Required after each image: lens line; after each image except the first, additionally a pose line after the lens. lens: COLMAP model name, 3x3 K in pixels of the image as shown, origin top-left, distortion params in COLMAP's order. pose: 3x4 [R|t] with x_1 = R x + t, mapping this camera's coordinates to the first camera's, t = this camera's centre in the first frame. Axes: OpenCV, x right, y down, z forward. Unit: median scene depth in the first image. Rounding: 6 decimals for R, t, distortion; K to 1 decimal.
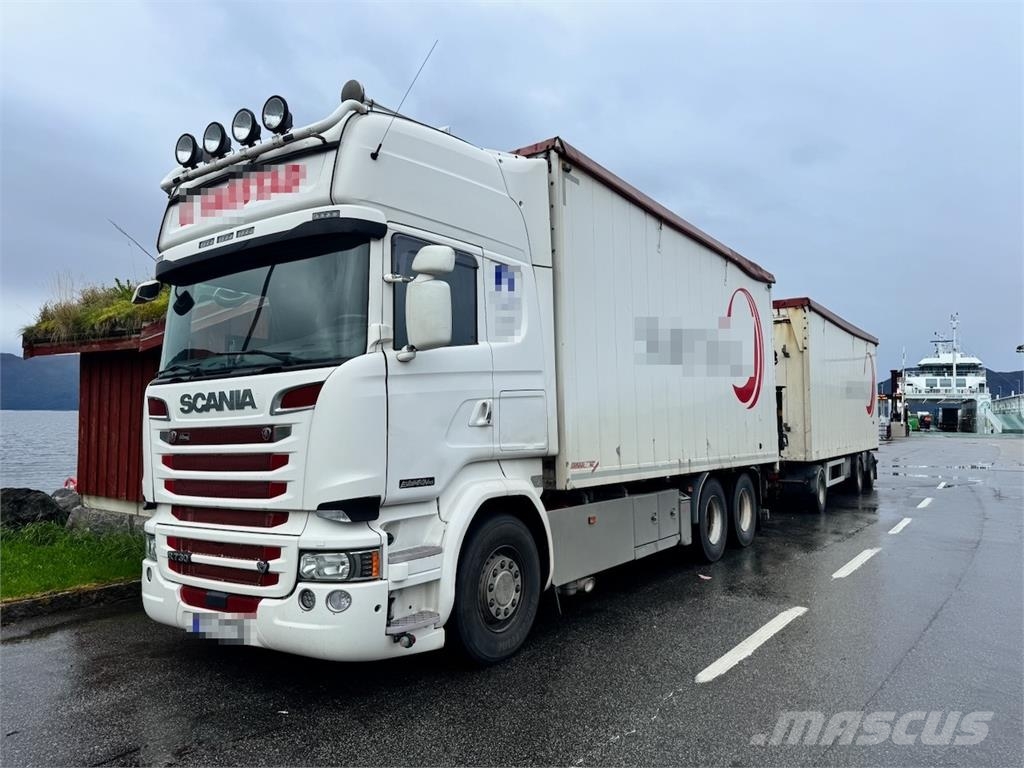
lens RADIAL K [[707.7, 0, 514.1], [0, 707.7, 381.4], [0, 0, 1]] dist [0.120582, -0.187169]
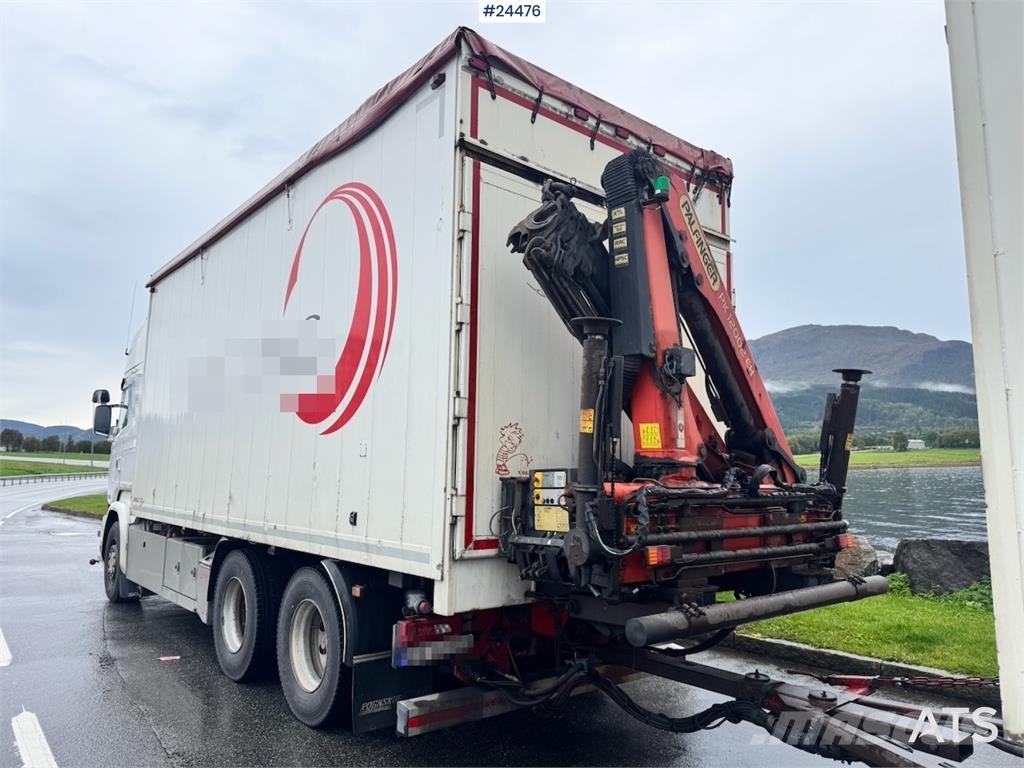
lens RADIAL K [[709.6, 0, 512.0], [0, 709.6, 384.0], [0, 0, 1]] dist [0.098879, -0.138072]
pose [[-0.275905, -0.111618, -0.954682, 1.511012], [0.063681, 0.988930, -0.134026, 0.154731], [0.959073, -0.097774, -0.265743, 2.513136]]
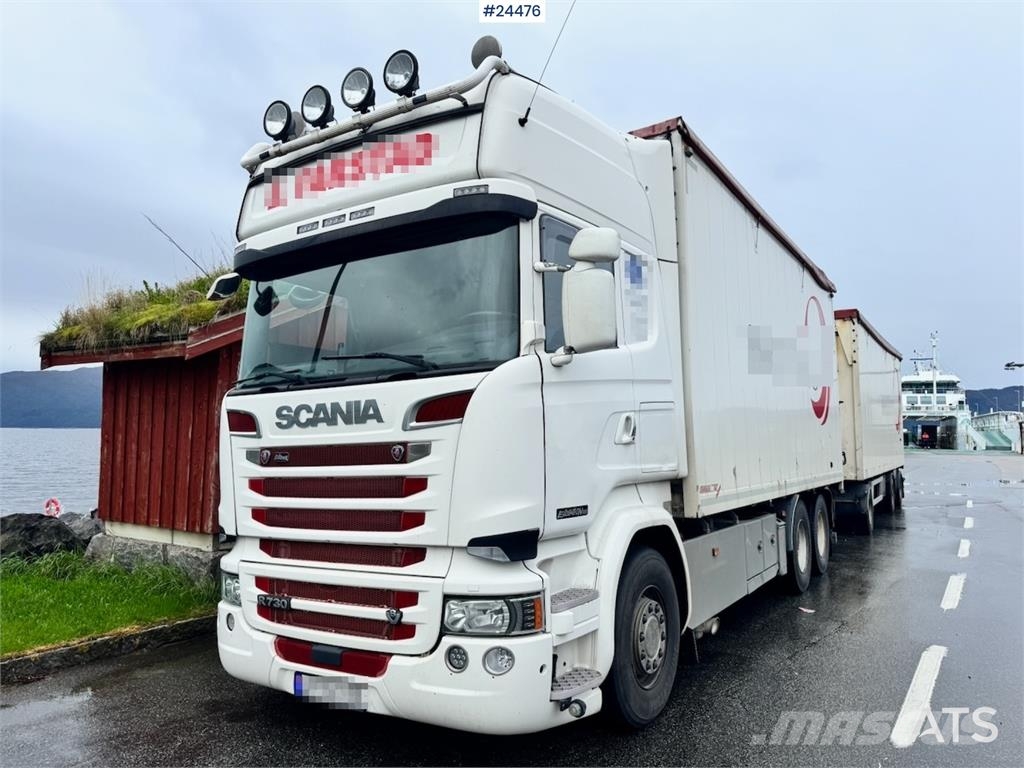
lens RADIAL K [[709.4, 0, 517.1], [0, 709.4, 382.9], [0, 0, 1]] dist [0.118059, -0.199476]
pose [[0.999459, 0.001362, 0.032868, -0.202451], [-0.000642, 0.999760, -0.021907, 0.008552], [-0.032890, 0.021874, 0.999220, 0.147883]]
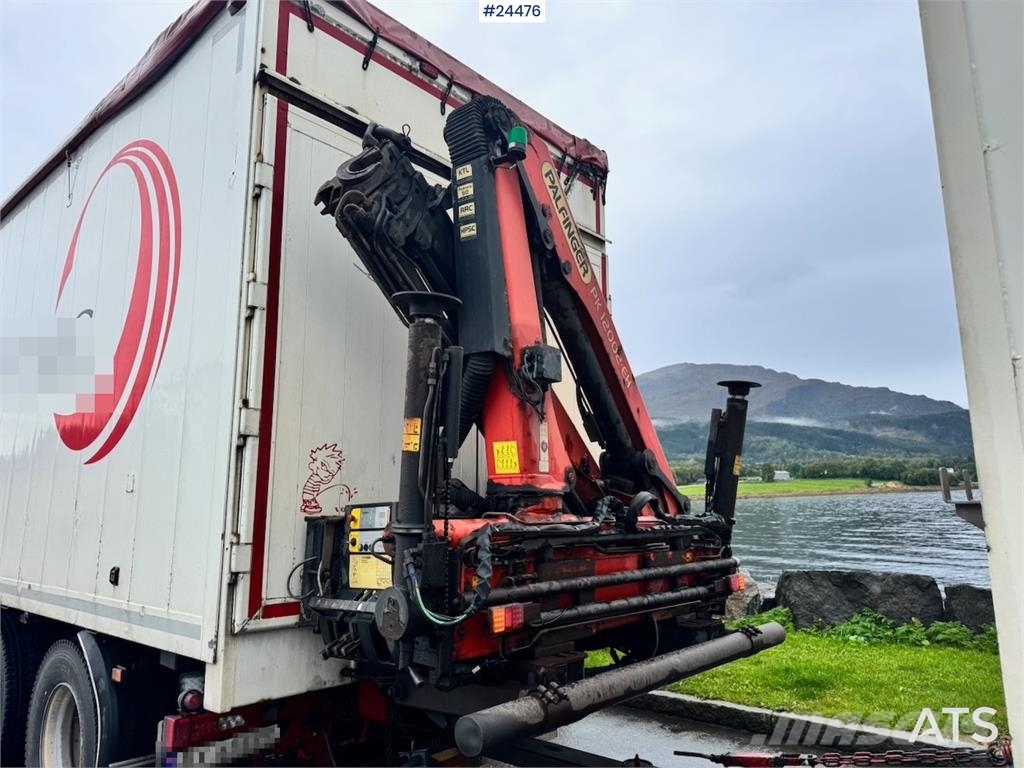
lens RADIAL K [[709.4, 0, 517.1], [0, 709.4, 382.9], [0, 0, 1]] dist [0.118059, -0.199476]
pose [[-0.119831, -0.161565, -0.979560, 1.335035], [0.084174, 0.981463, -0.172176, 0.158767], [0.989220, -0.103085, -0.104010, 2.524673]]
